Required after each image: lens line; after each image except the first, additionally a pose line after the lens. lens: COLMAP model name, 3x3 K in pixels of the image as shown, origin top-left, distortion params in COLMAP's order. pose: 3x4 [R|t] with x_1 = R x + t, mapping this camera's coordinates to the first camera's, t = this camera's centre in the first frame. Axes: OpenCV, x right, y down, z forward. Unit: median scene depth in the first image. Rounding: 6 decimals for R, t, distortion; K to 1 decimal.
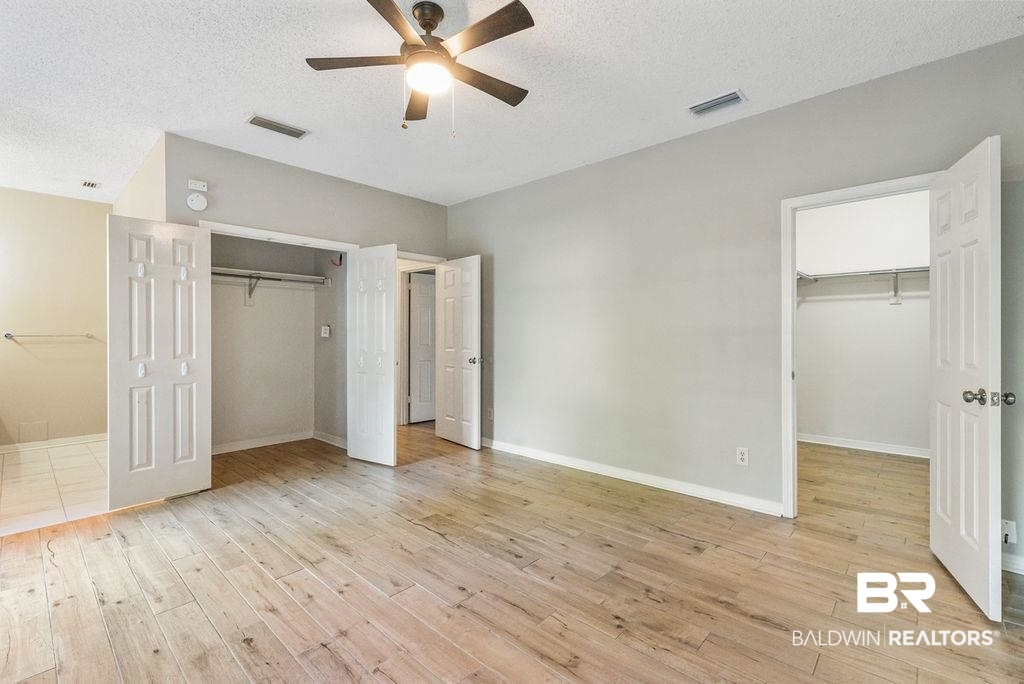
lens RADIAL K [[451.8, 0, 516.9], [0, 451.8, 337.4], [0, 0, 1]] dist [-0.000820, -0.000287]
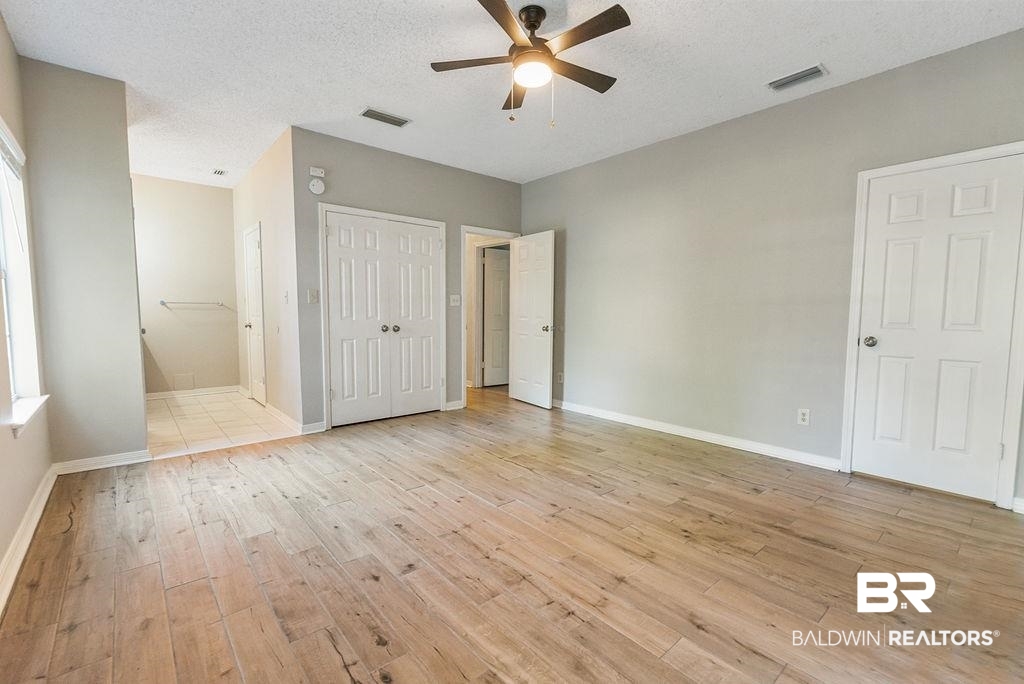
lens RADIAL K [[450.1, 0, 517.0], [0, 450.1, 347.5], [0, 0, 1]] dist [0.000184, 0.000128]
pose [[0.992987, 0.018784, -0.116719, -0.071534], [-0.010170, 0.997209, 0.073963, 0.031792], [0.117783, -0.072258, 0.990407, -0.163650]]
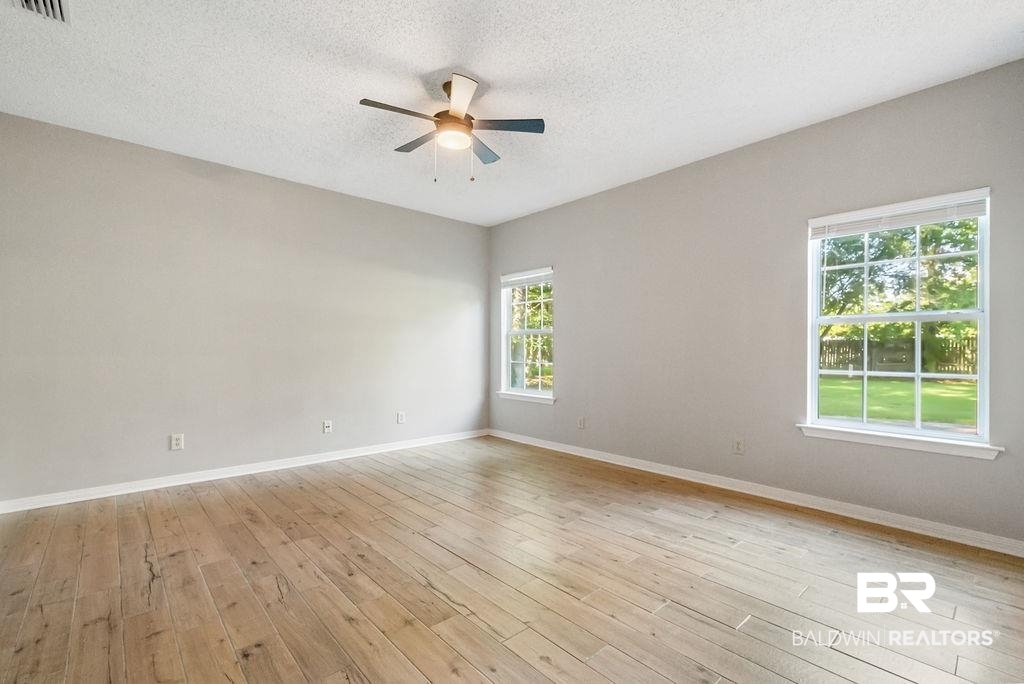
lens RADIAL K [[446.5, 0, 514.3], [0, 446.5, 349.0], [0, 0, 1]] dist [0.001900, 0.000361]
pose [[-0.994516, -0.000088, 0.104584, -0.412064], [0.000421, 0.999988, 0.004850, 0.025999], [-0.104583, 0.004868, -0.994504, 1.842703]]
